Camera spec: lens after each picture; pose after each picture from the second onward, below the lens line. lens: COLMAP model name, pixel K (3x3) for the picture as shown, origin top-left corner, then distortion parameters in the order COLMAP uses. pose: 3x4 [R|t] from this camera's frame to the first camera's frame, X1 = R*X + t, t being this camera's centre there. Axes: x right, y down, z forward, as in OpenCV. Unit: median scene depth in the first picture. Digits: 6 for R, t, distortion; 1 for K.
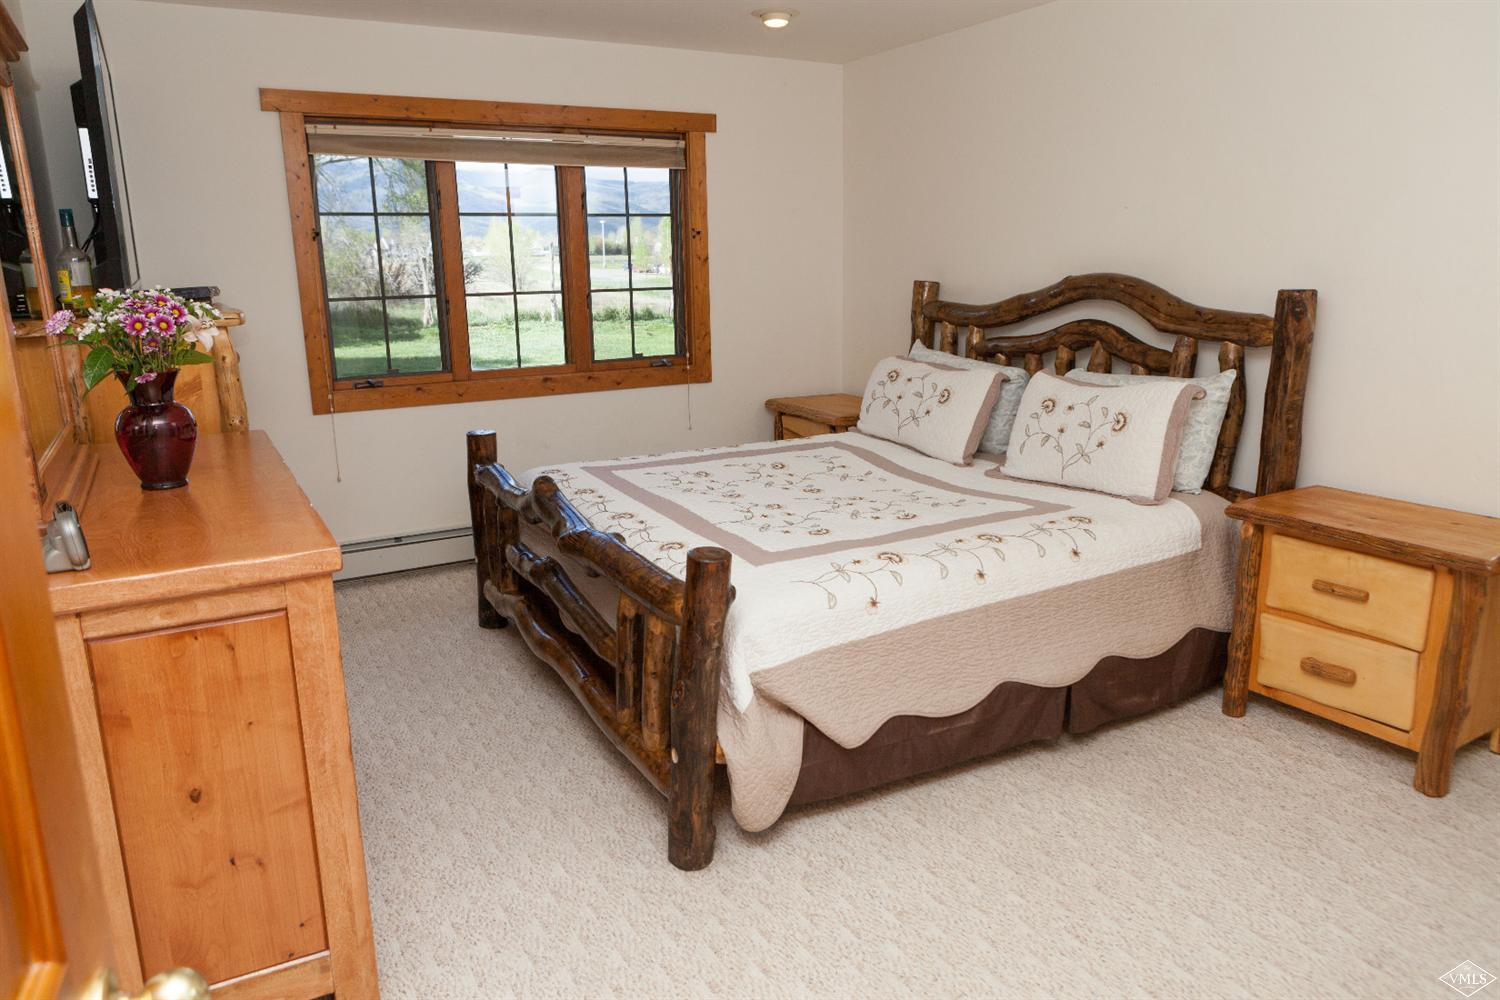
lens RADIAL K [[1032.0, 0, 750.0], [0, 1032.0, 500.0], [0, 0, 1]] dist [-0.004104, -0.001636]
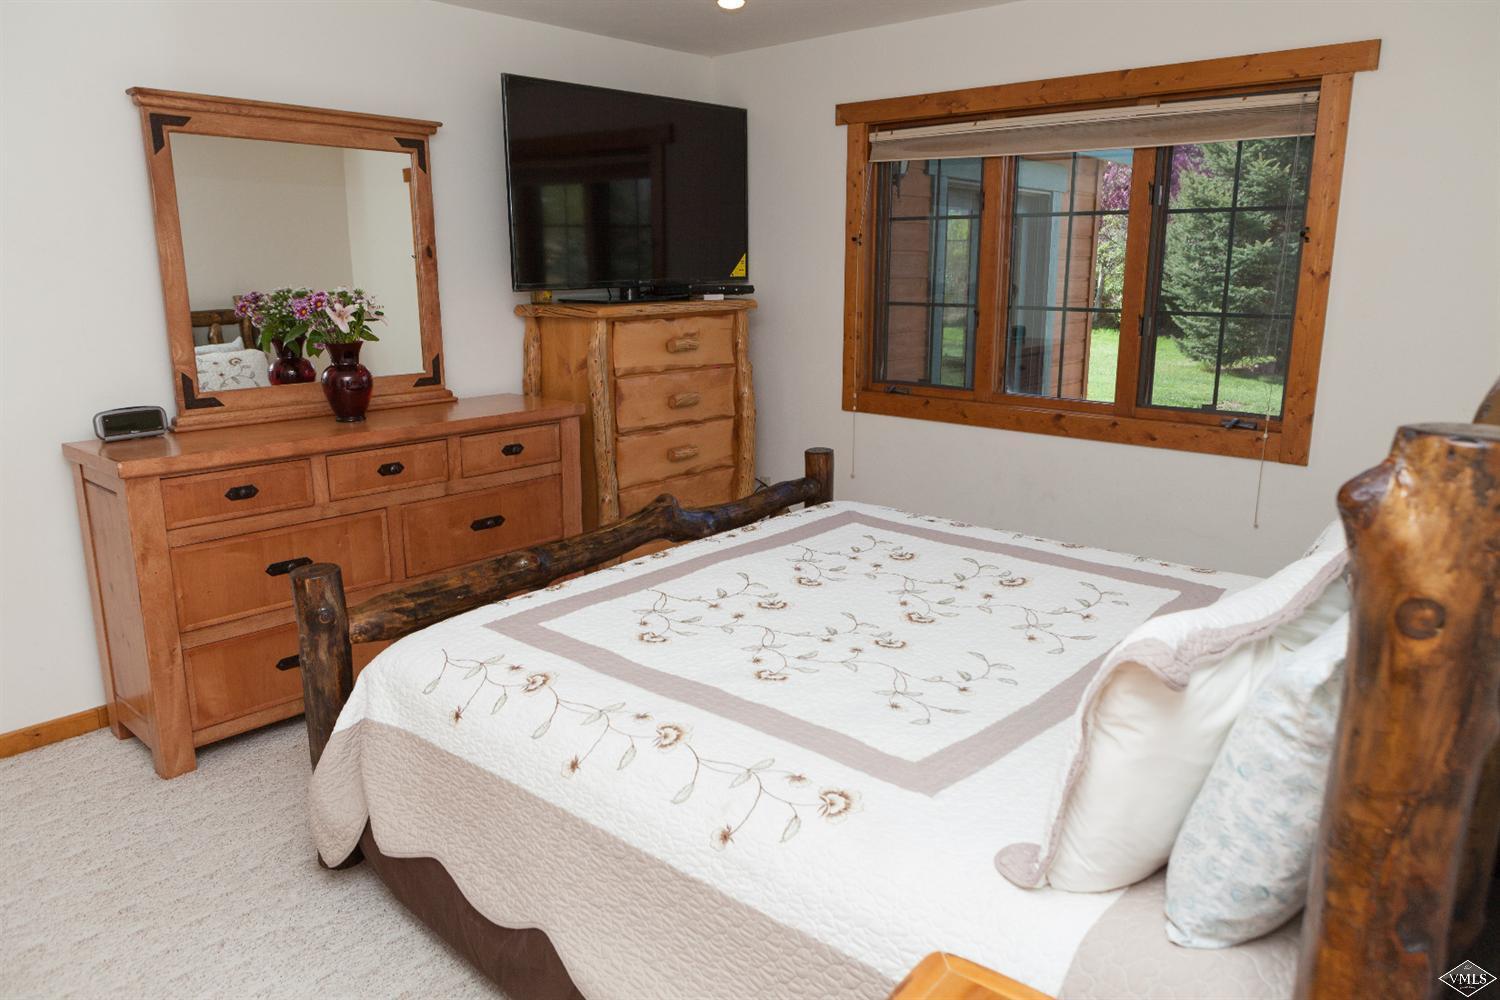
lens RADIAL K [[1024.3, 0, 750.0], [0, 1024.3, 500.0], [0, 0, 1]] dist [0.002543, 0.001950]
pose [[0.329777, 0.232899, -0.914880, 0.529544], [-0.223894, 0.960739, 0.163868, -0.144338], [0.917125, 0.150796, 0.368974, 0.537001]]
